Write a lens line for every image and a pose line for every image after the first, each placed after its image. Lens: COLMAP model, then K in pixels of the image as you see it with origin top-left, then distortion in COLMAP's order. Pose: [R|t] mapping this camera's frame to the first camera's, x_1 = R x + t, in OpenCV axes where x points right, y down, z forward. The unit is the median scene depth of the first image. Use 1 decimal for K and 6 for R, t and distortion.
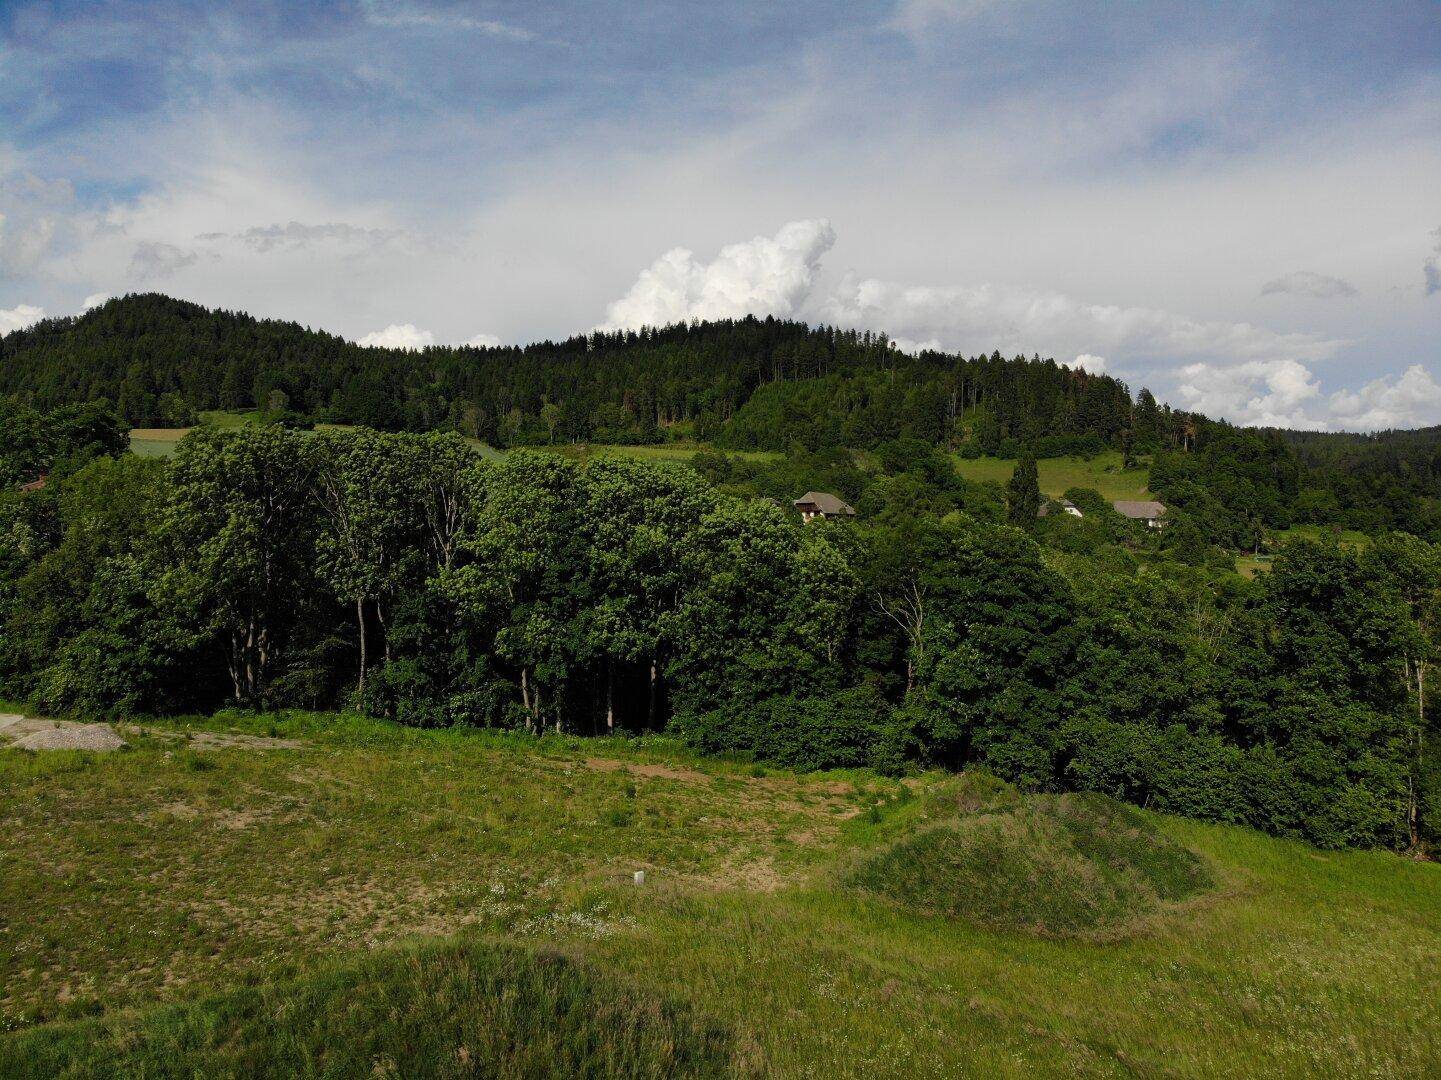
lens RADIAL K [[1050.3, 0, 721.4], [0, 1050.3, 521.2], [0, 0, 1]] dist [0.066191, -0.171150]
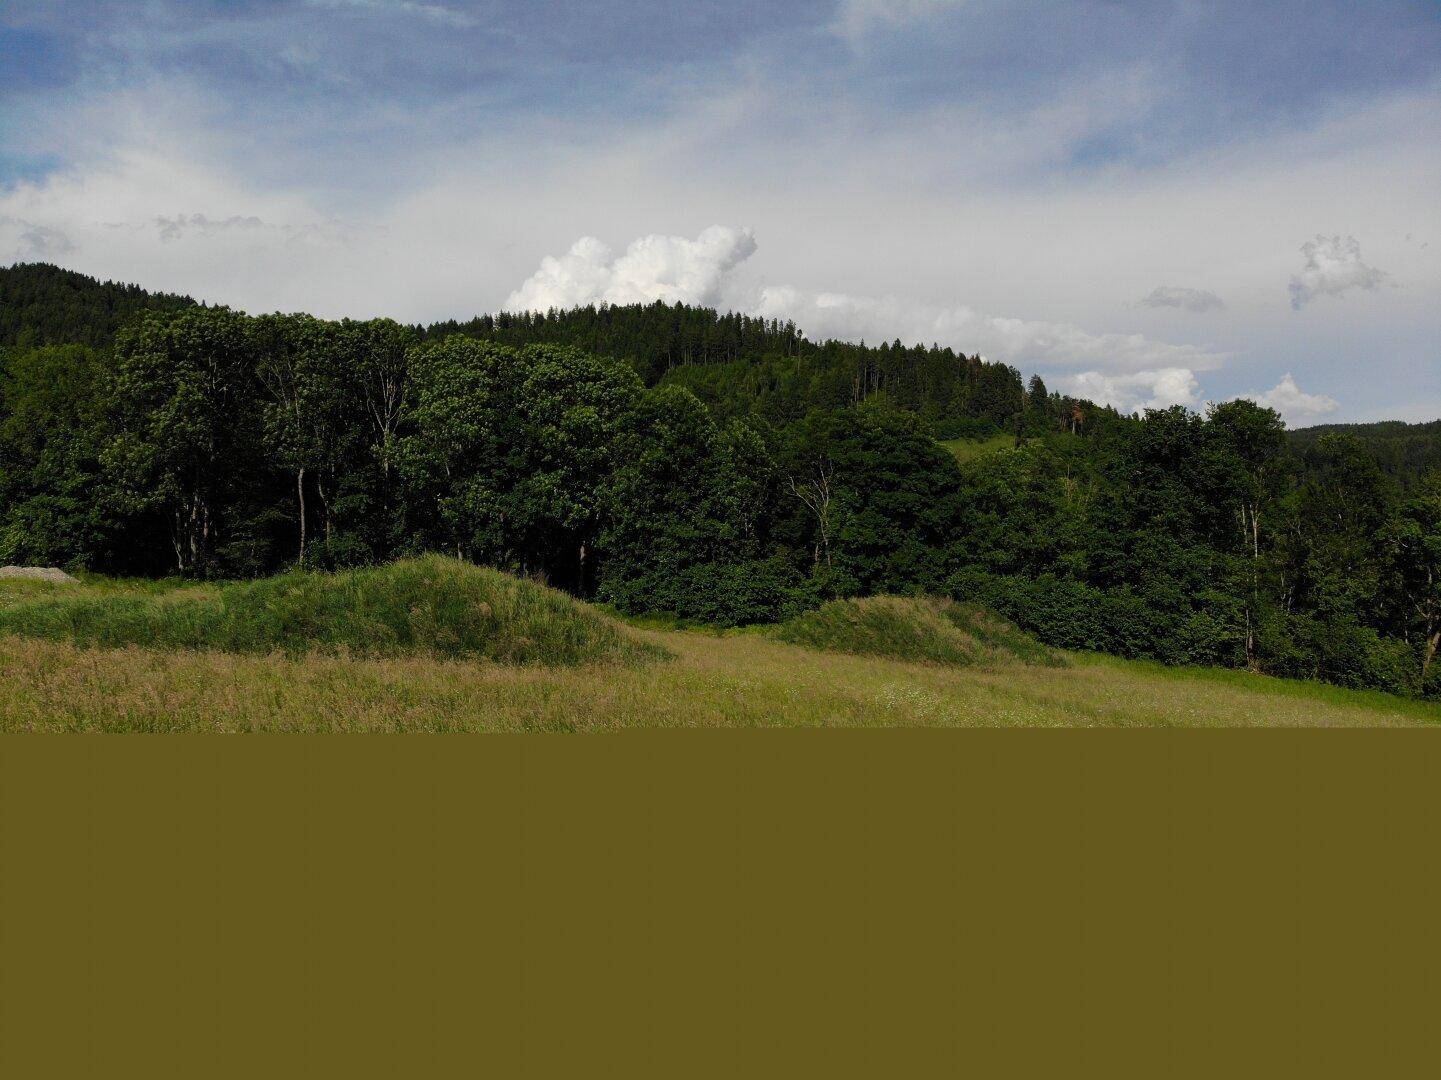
lens RADIAL K [[1050.3, 0, 723.6], [0, 1050.3, 527.7], [0, 0, 1]] dist [0.066191, -0.171150]
pose [[0.995729, 0.006829, 0.092072, -0.022286], [-0.007541, 0.999944, 0.007381, 0.123387], [-0.092017, -0.008044, 0.995725, -0.095402]]
